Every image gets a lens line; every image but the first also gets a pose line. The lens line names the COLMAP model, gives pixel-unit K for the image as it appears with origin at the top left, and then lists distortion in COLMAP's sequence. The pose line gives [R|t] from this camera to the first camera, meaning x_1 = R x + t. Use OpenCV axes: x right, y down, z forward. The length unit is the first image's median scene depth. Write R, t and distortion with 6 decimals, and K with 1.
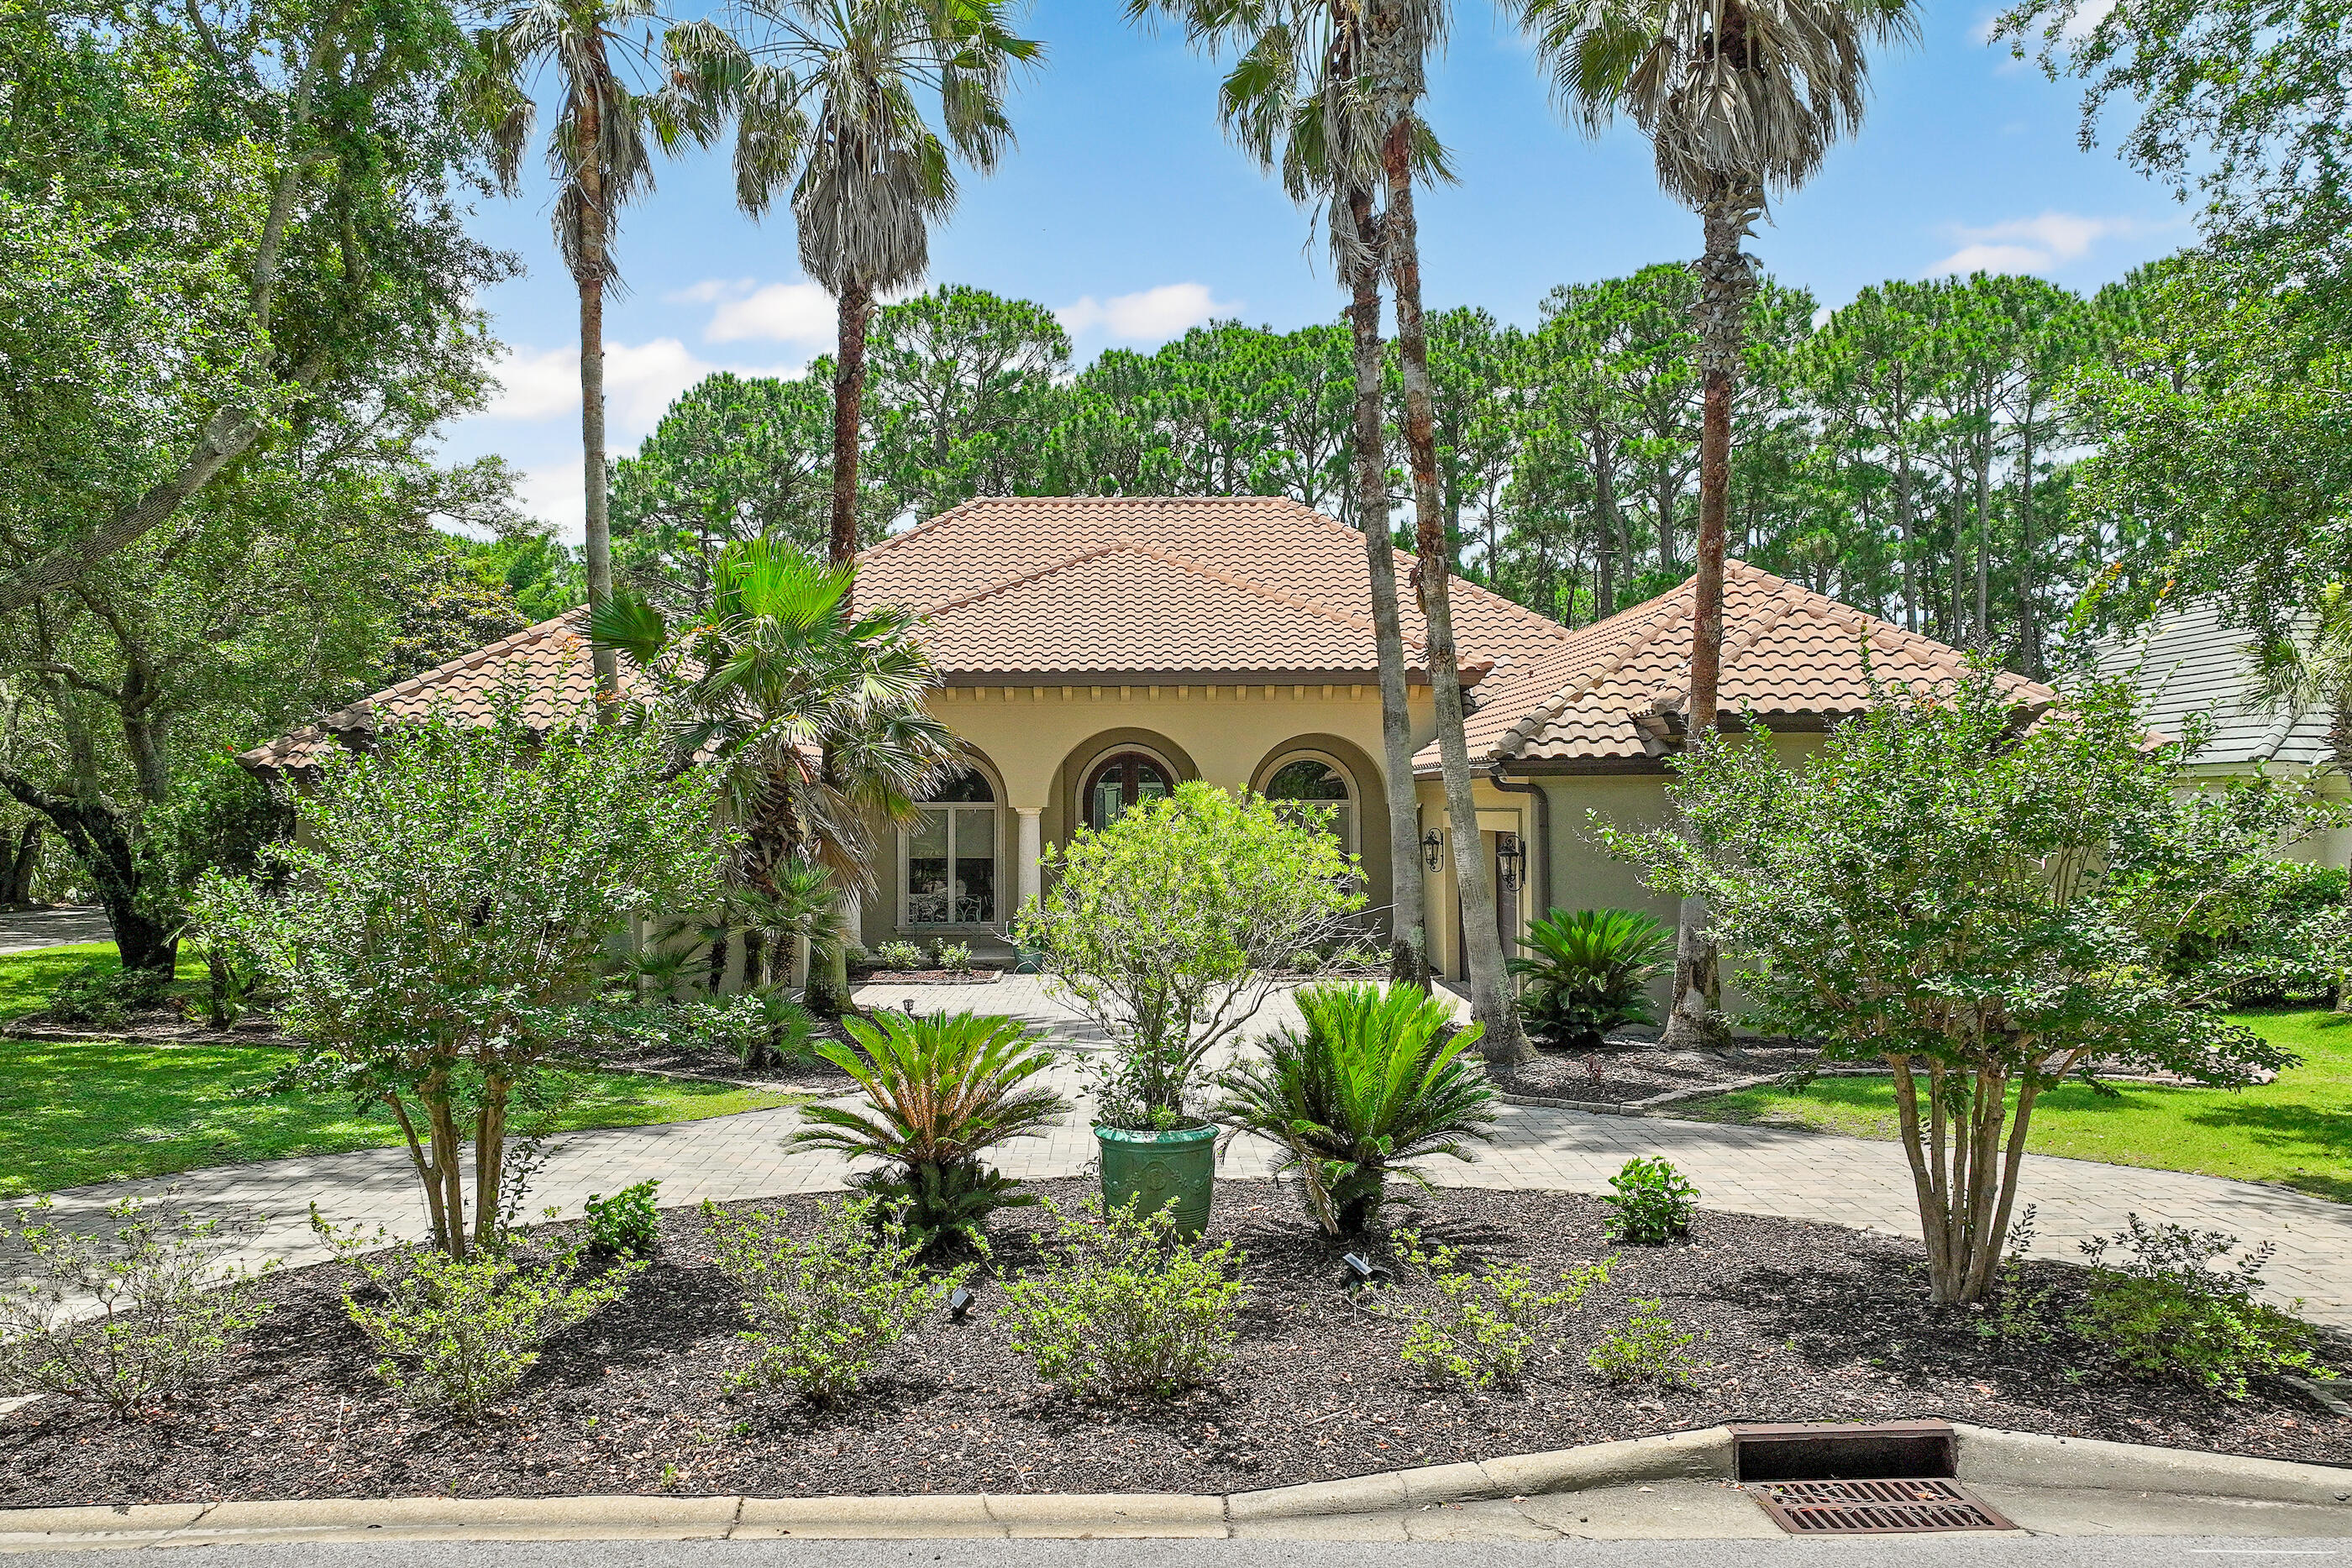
lens RADIAL K [[1971.6, 0, 1182.9], [0, 1971.6, 796.1], [0, 0, 1]] dist [0.009406, 0.002745]
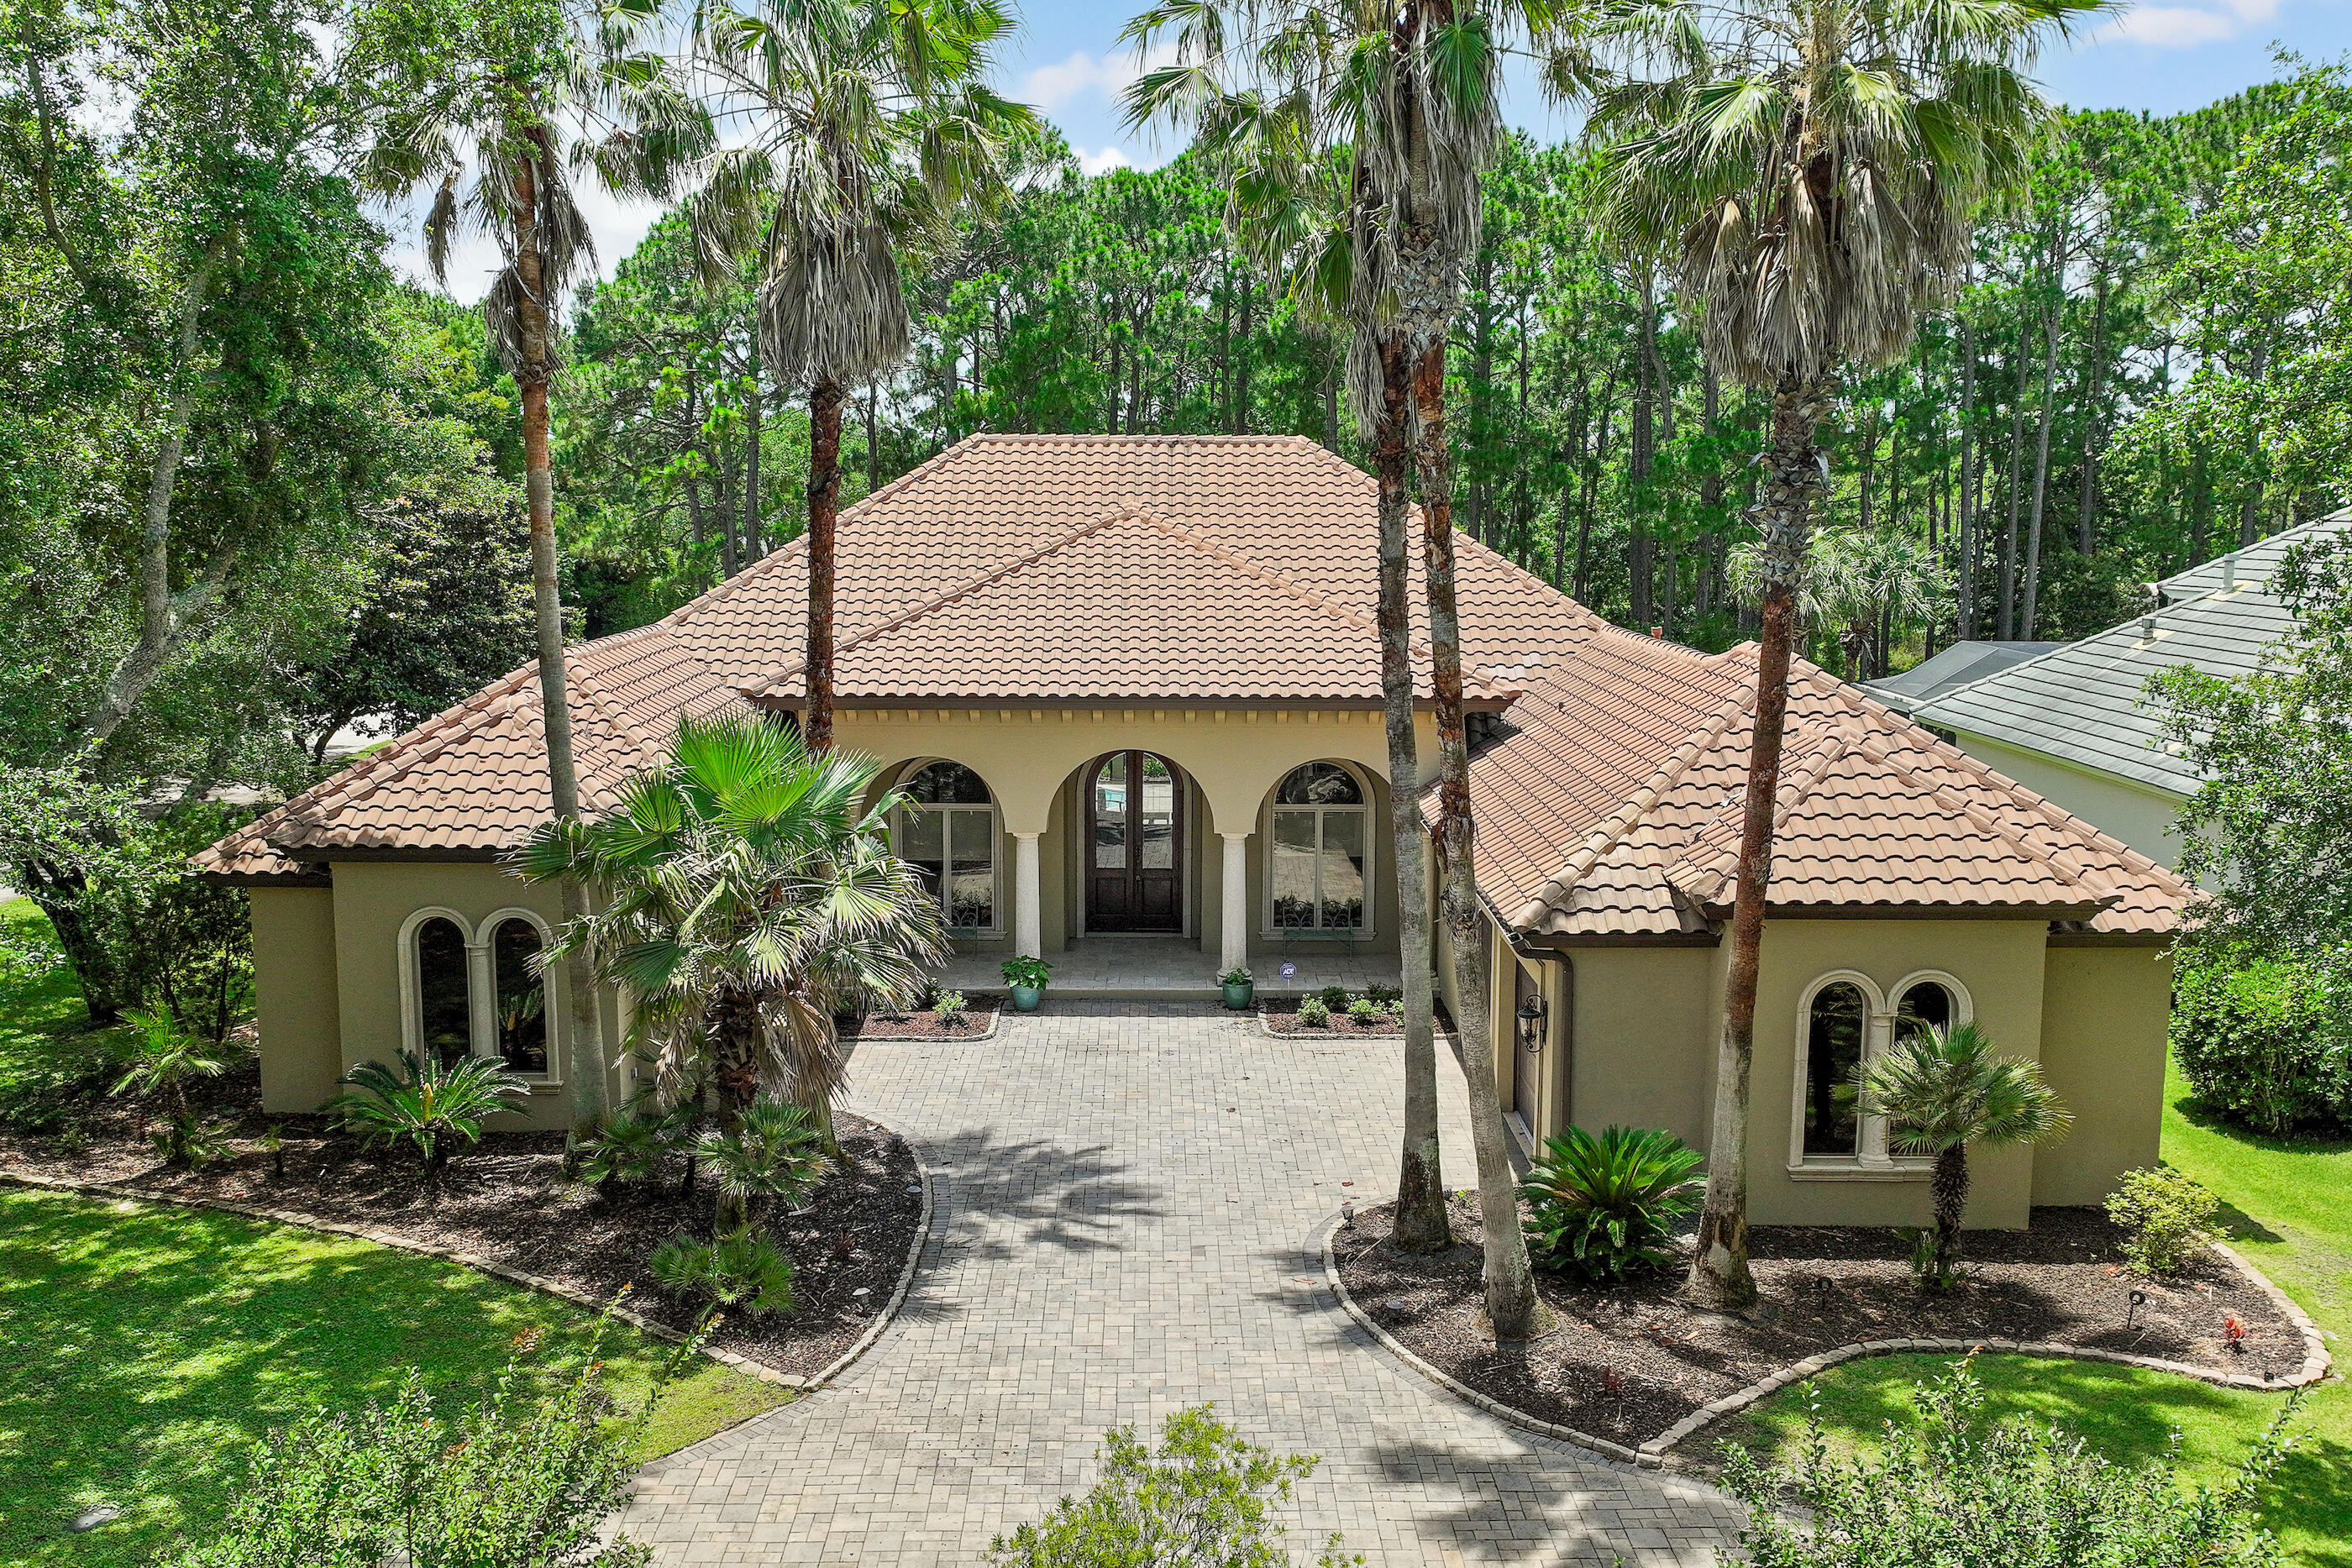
lens RADIAL K [[1997.2, 0, 1187.9], [0, 1997.2, 784.2], [0, 0, 1]] dist [0.003378, 0.005880]
pose [[0.999934, 0.010864, -0.003783, 0.003738], [-0.010156, 0.988124, 0.153320, -0.206416], [0.005404, -0.153271, 0.988169, 0.065796]]
